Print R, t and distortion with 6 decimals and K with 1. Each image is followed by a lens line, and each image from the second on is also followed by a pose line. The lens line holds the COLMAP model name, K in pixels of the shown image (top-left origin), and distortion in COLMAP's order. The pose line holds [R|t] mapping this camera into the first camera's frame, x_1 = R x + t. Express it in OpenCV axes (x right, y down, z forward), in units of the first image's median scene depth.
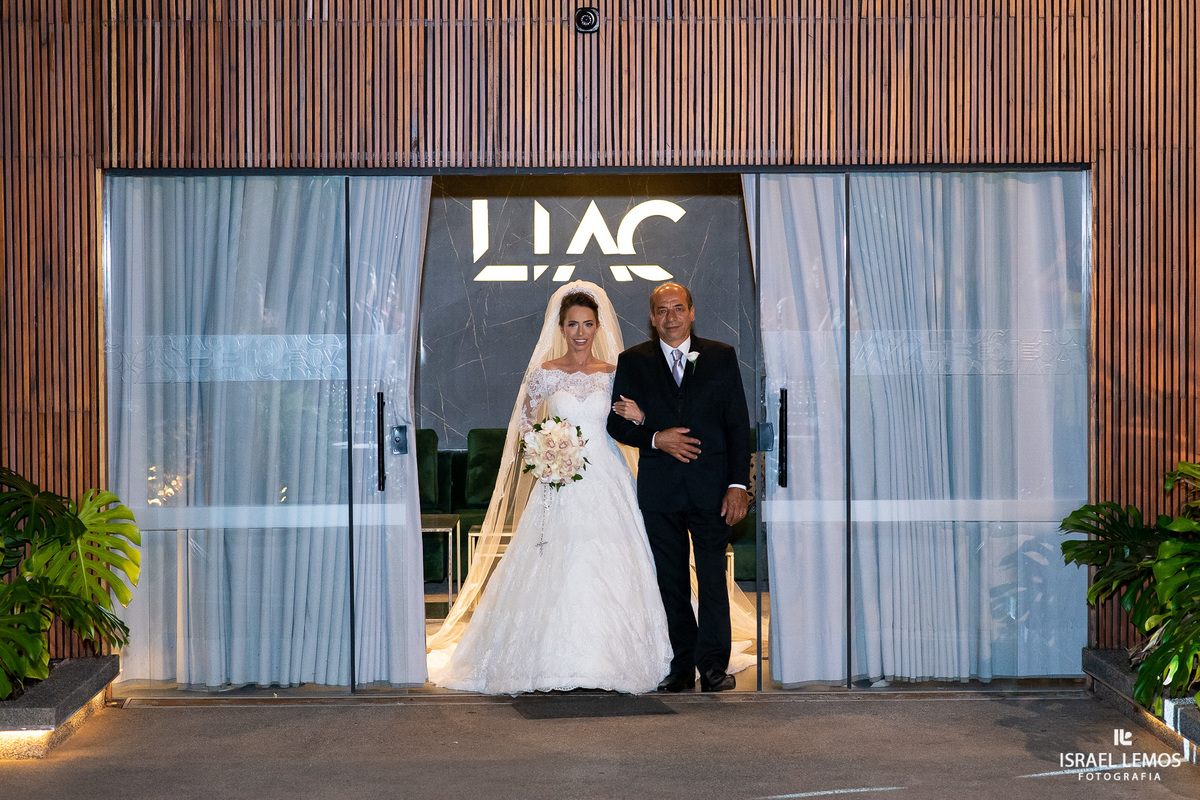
lens RADIAL K [[2920.3, 0, 596.9], [0, 2920.3, 399.6], [0, 0, 1]] dist [0.102089, 0.000000]
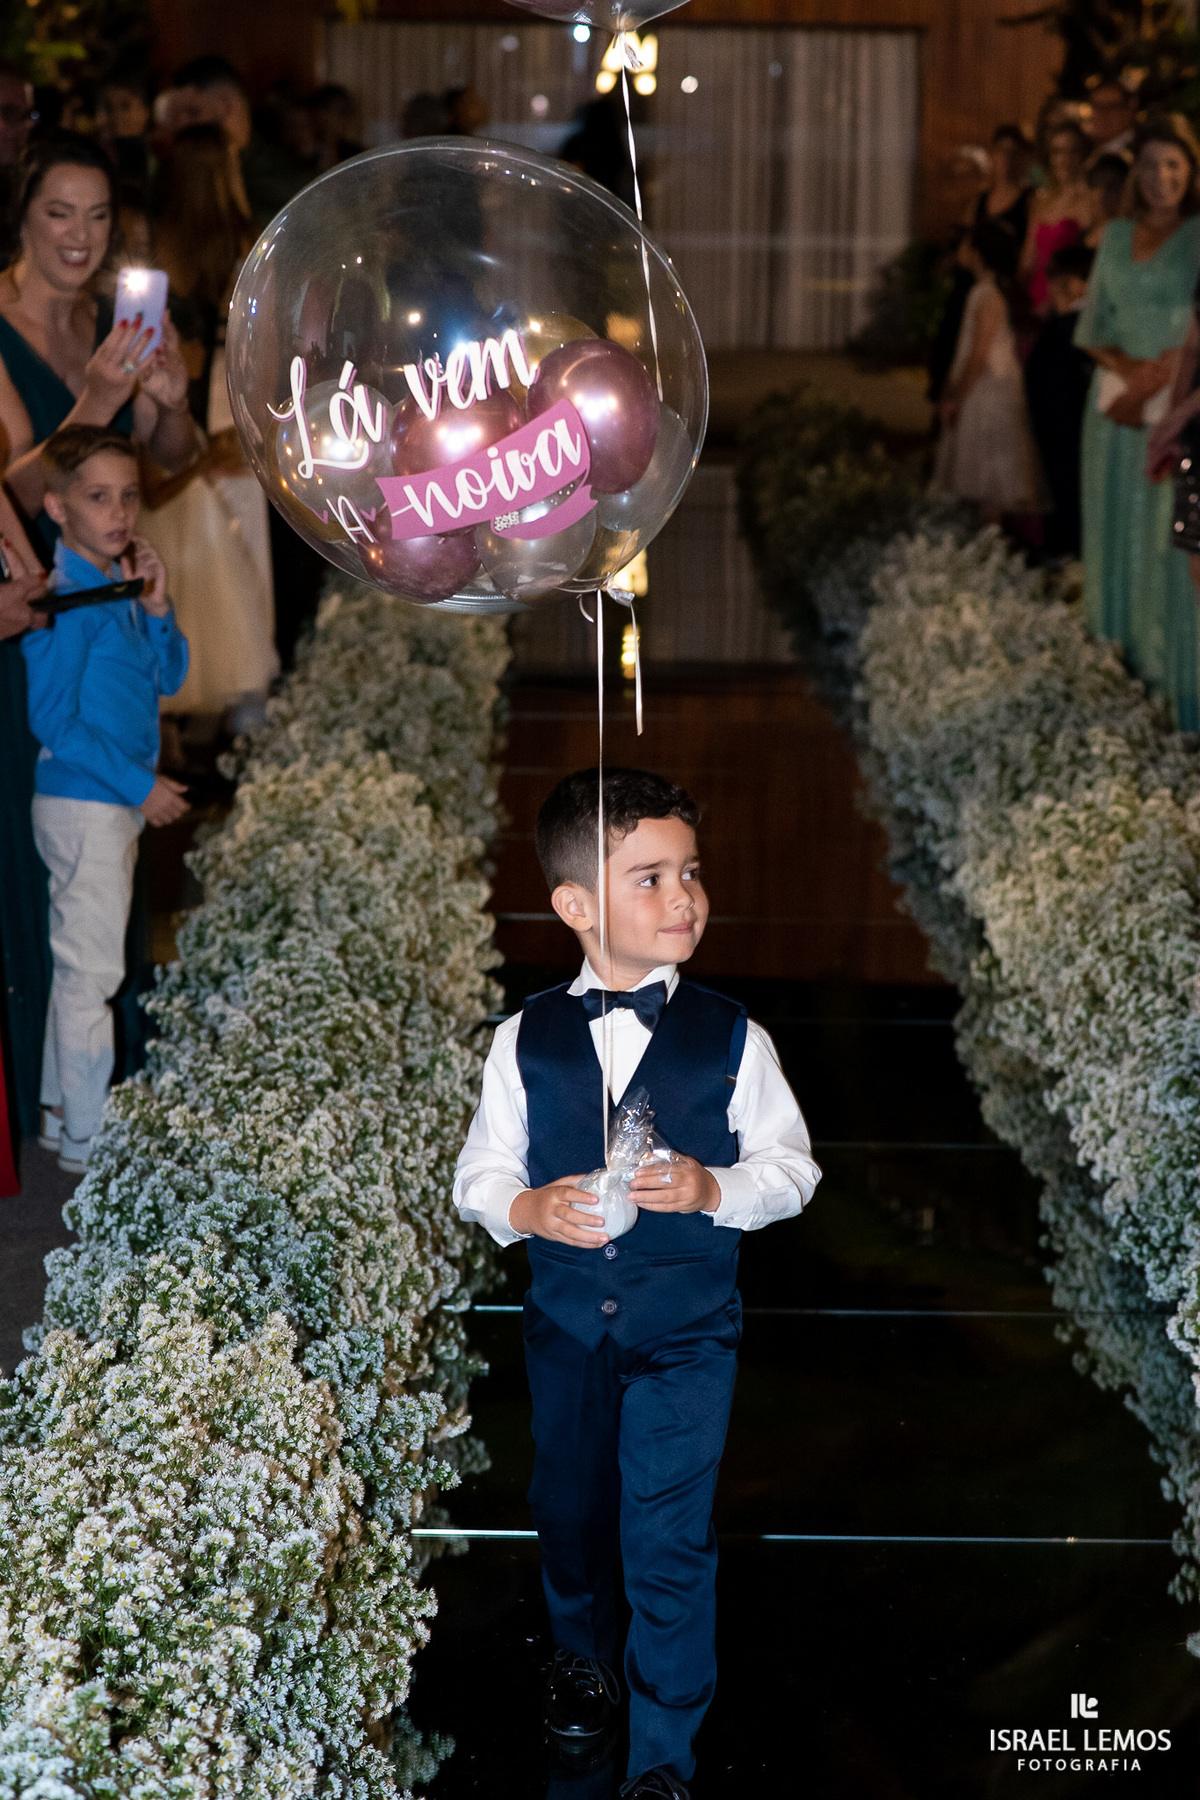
lens RADIAL K [[4380.4, 0, 601.4], [0, 4380.4, 907.8], [0, 0, 1]] dist [0.102089, 0.000000]
pose [[0.999546, 0.028441, -0.009976, 0.025909], [-0.026644, 0.988532, 0.148644, 0.044217], [0.014089, -0.148311, 0.988840, -1.502909]]
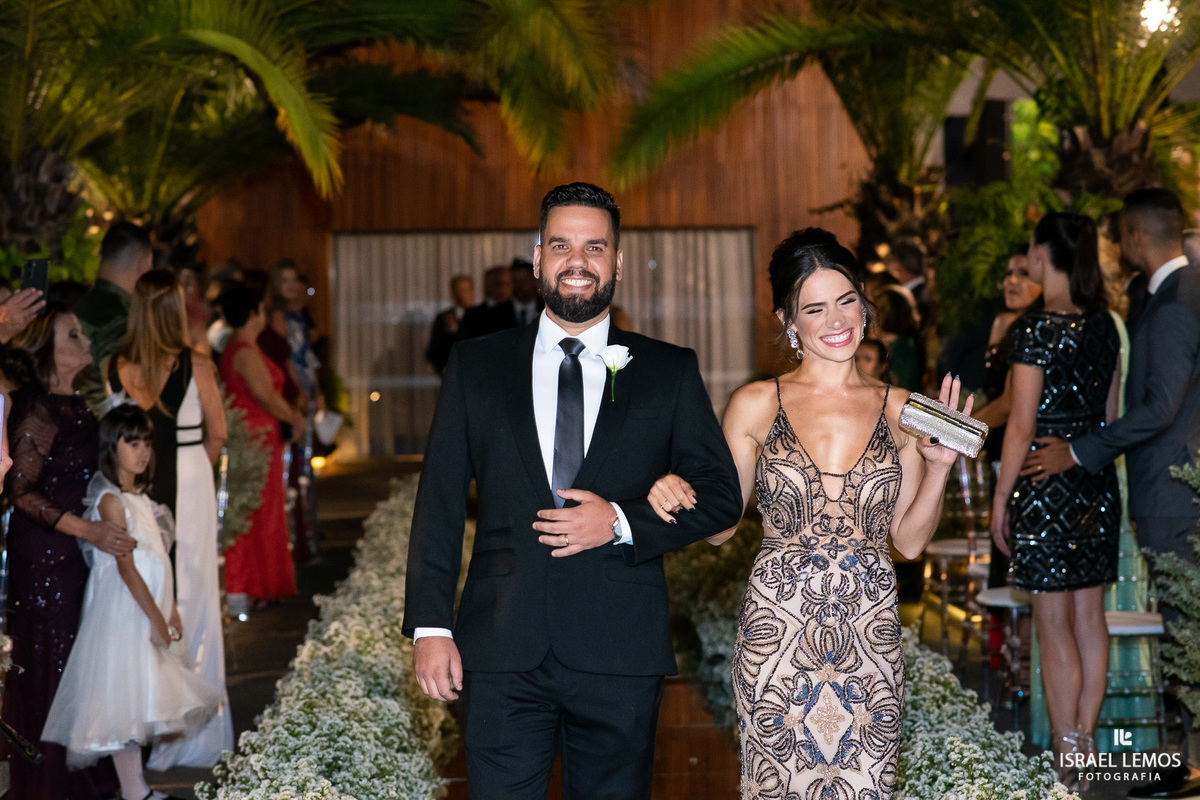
lens RADIAL K [[2920.3, 0, 601.5], [0, 2920.3, 410.8], [0, 0, 1]] dist [0.102089, 0.000000]
pose [[0.999960, -0.006396, 0.006287, 0.030532], [0.006377, 0.999975, 0.003011, 0.057701], [-0.006306, -0.002971, 0.999976, -1.323062]]
